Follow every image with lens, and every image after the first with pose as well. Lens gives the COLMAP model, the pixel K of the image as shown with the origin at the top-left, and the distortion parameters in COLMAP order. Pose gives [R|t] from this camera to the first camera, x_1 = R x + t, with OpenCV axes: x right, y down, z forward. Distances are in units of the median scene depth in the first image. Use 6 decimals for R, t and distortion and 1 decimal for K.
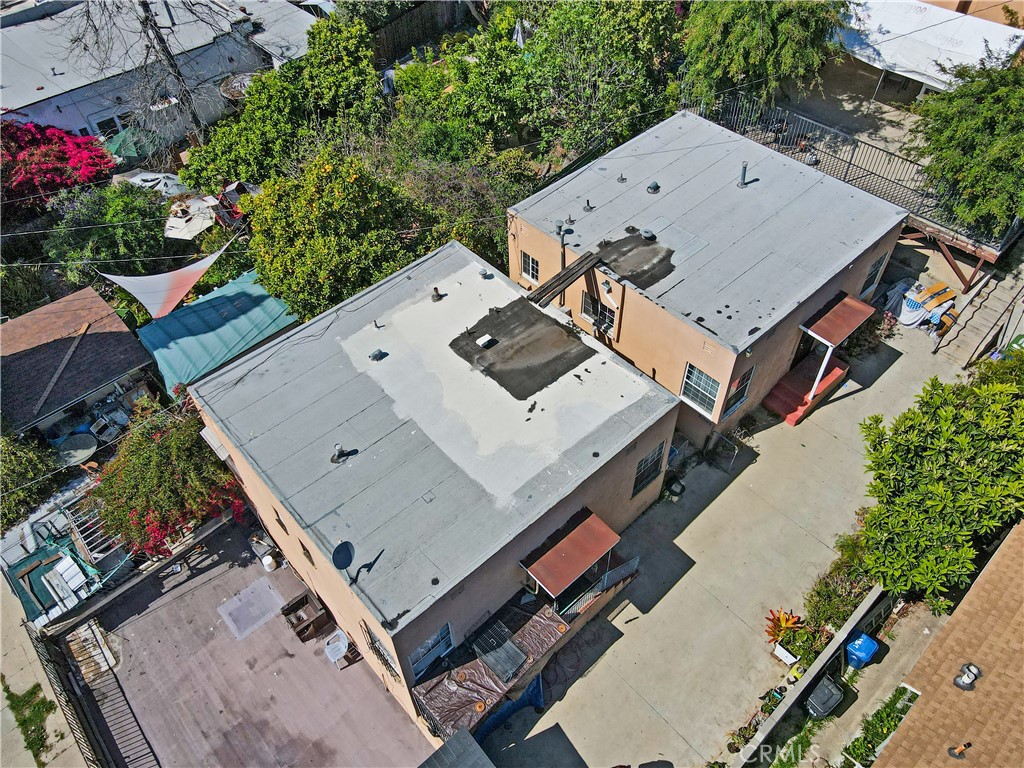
lens RADIAL K [[722.2, 0, 514.6], [0, 722.2, 376.7], [0, 0, 1]] dist [0.022151, 0.000618]
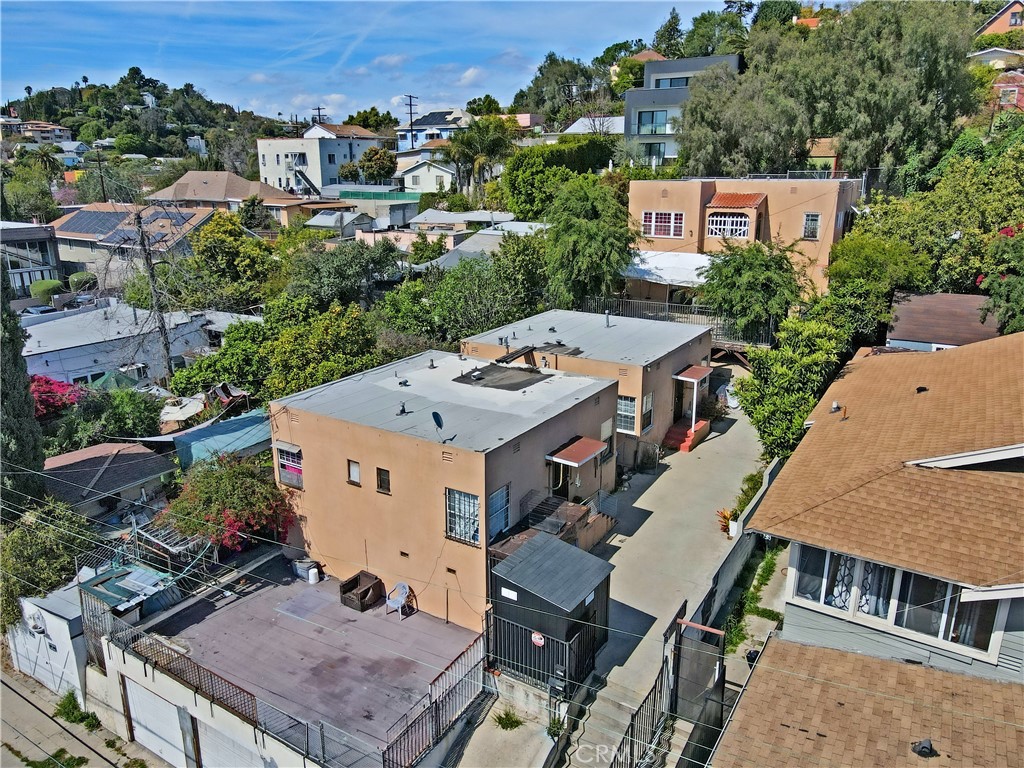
lens RADIAL K [[722.2, 0, 511.0], [0, 722.2, 389.5], [0, 0, 1]] dist [0.022151, 0.000618]
pose [[0.964472, -0.059889, 0.257306, -0.297691], [0.186346, 0.844610, -0.501905, 0.606427], [-0.187264, 0.532021, 0.825764, -0.152077]]
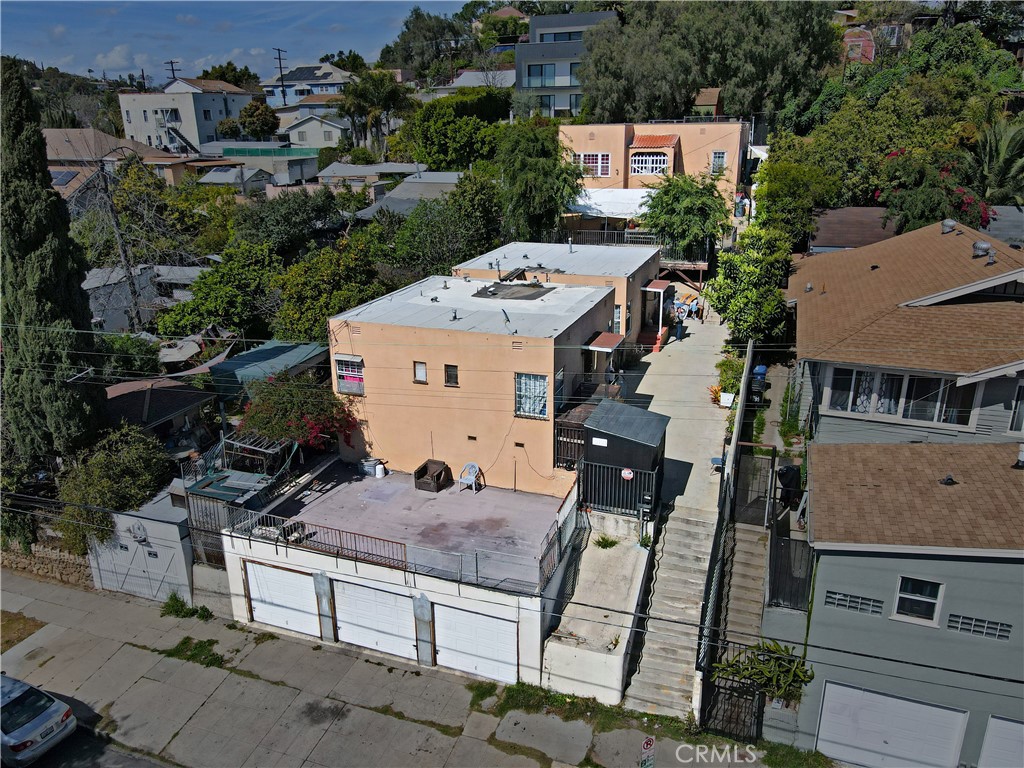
lens RADIAL K [[722.2, 0, 506.0], [0, 722.2, 381.1], [0, 0, 1]] dist [0.022151, 0.000618]
pose [[0.894562, -0.141395, 0.423988, -0.625042], [0.333351, 0.842983, -0.422204, 0.698580], [-0.297717, 0.519024, 0.801235, -0.168792]]
